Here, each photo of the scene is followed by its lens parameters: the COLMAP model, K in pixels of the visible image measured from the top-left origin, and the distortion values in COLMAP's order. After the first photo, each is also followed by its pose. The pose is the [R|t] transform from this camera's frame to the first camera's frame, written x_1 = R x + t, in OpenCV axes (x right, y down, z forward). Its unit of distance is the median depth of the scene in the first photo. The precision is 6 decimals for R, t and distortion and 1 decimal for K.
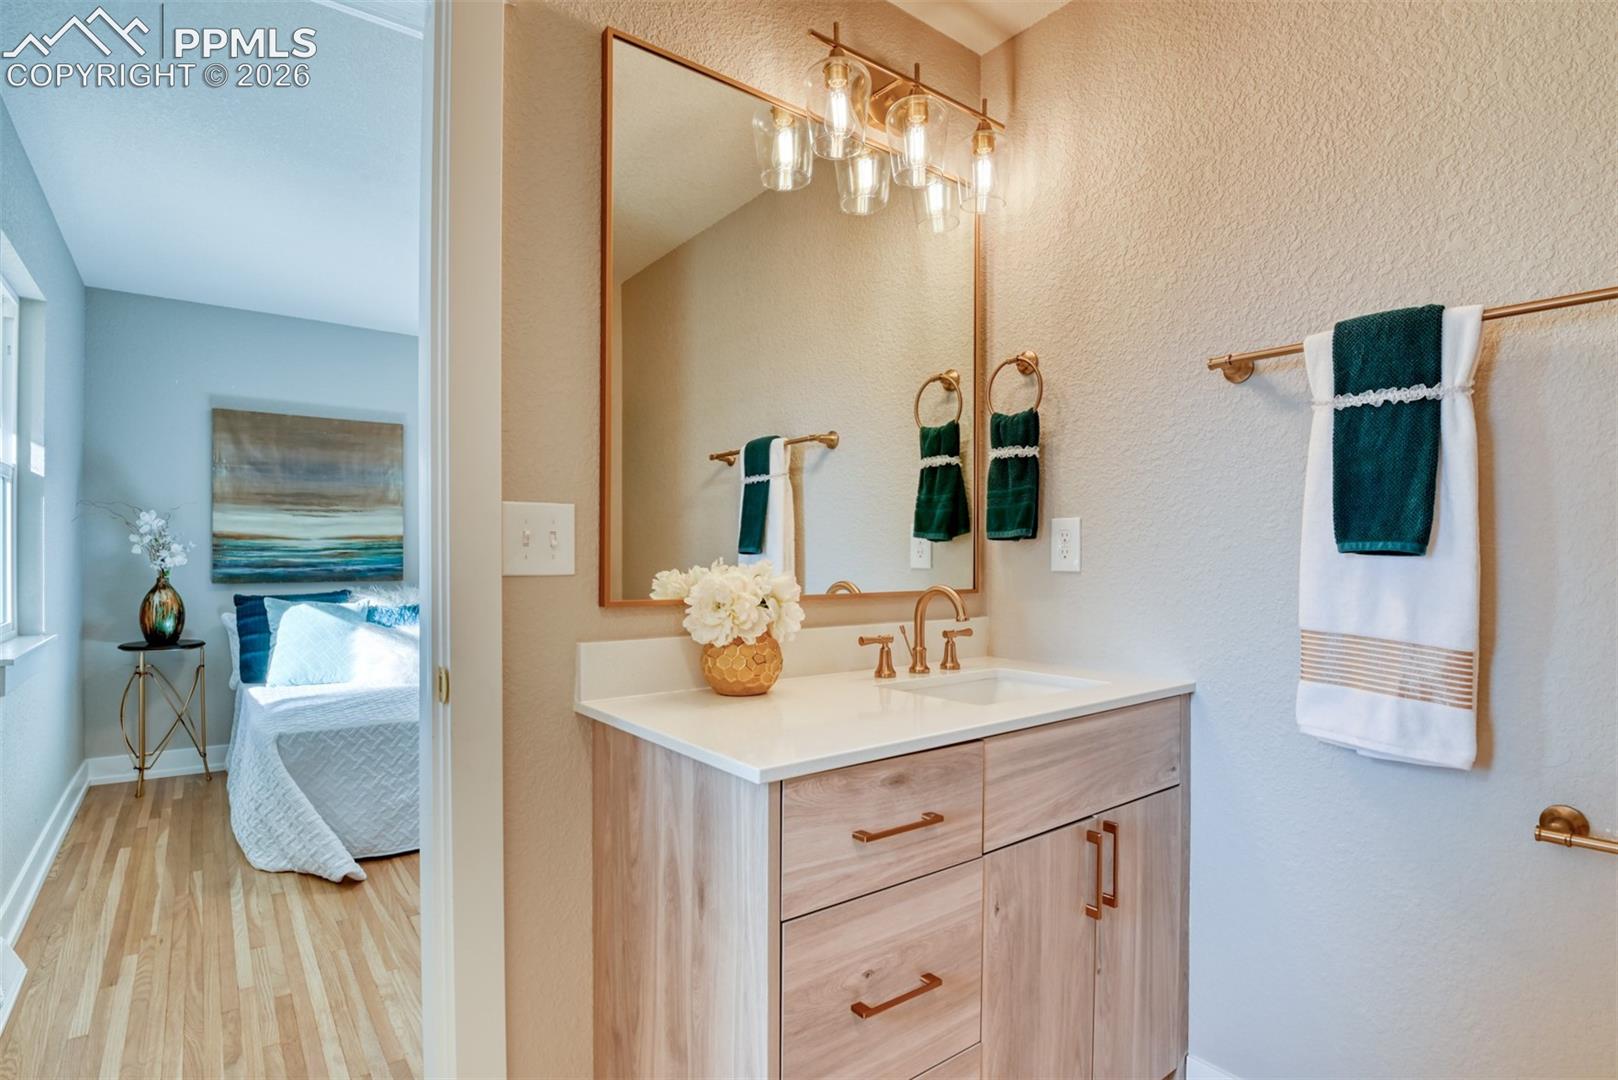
lens RADIAL K [[799.6, 0, 792.1], [0, 799.6, 555.4], [0, 0, 1]] dist [-0.019342, -0.002949]
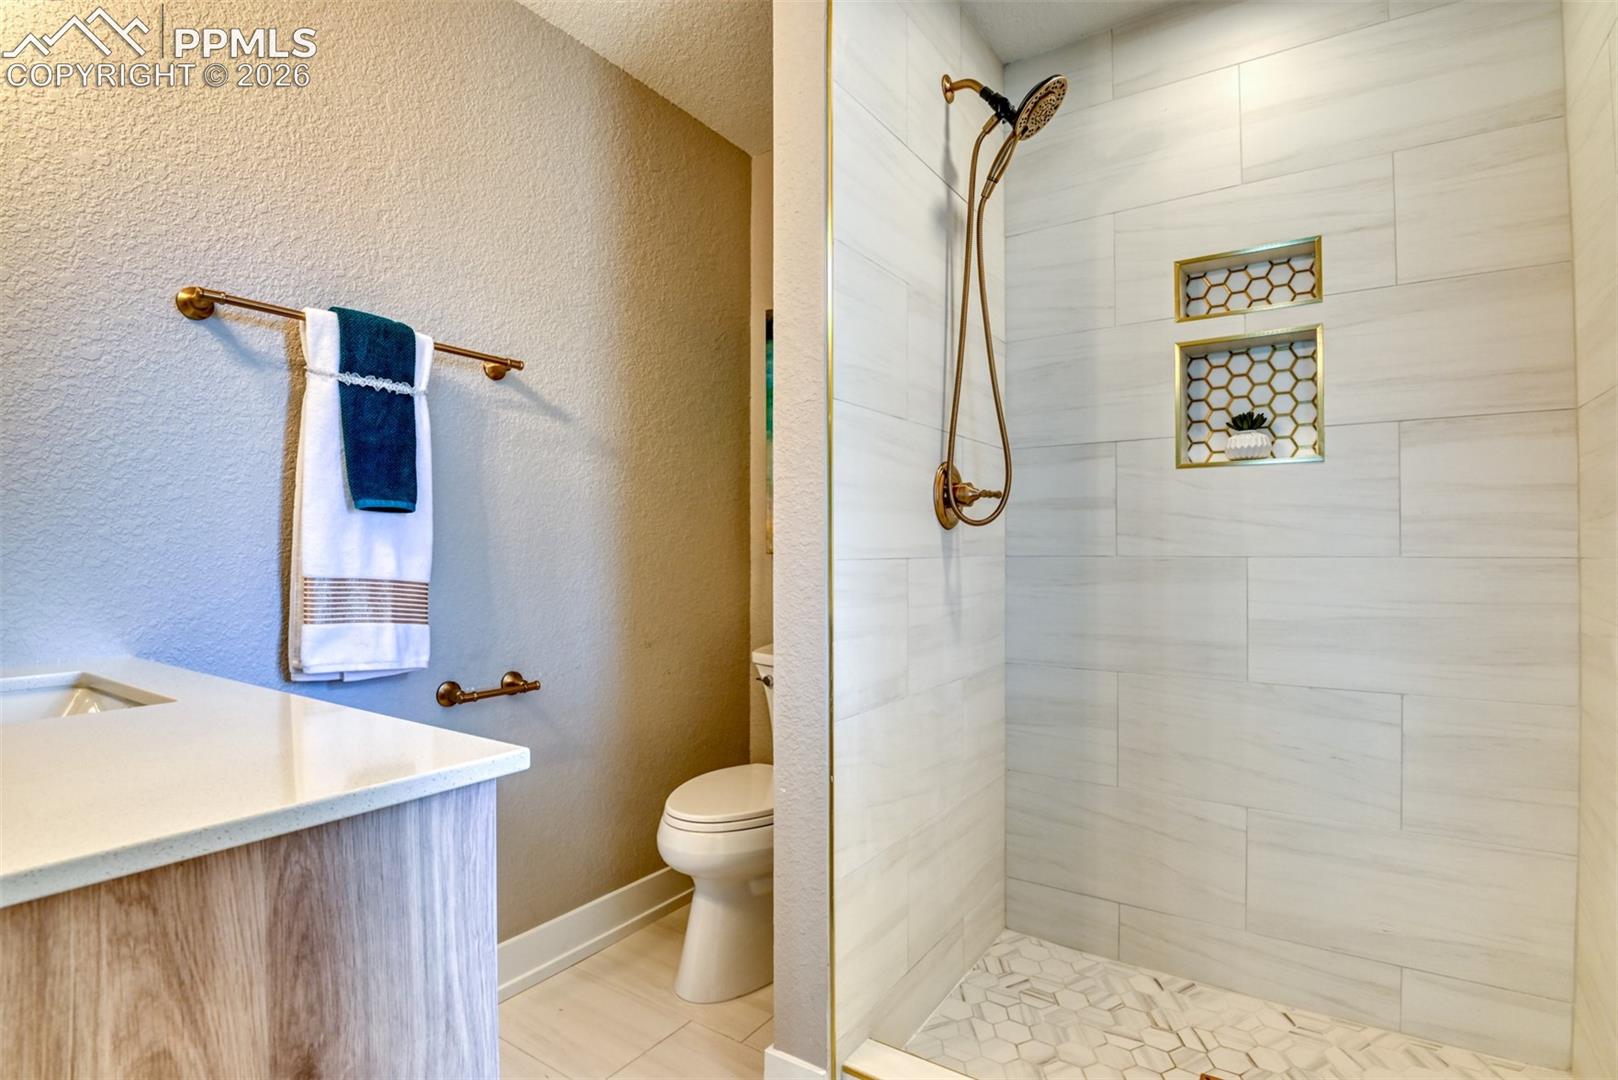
lens RADIAL K [[799.6, 0, 802.0], [0, 799.6, 546.6], [0, 0, 1]] dist [-0.019342, -0.002949]
pose [[-0.314427, 0.007637, 0.949251, -0.634403], [-0.001074, 0.999964, -0.008401, 0.063628], [-0.949281, -0.003661, -0.314407, 0.750488]]
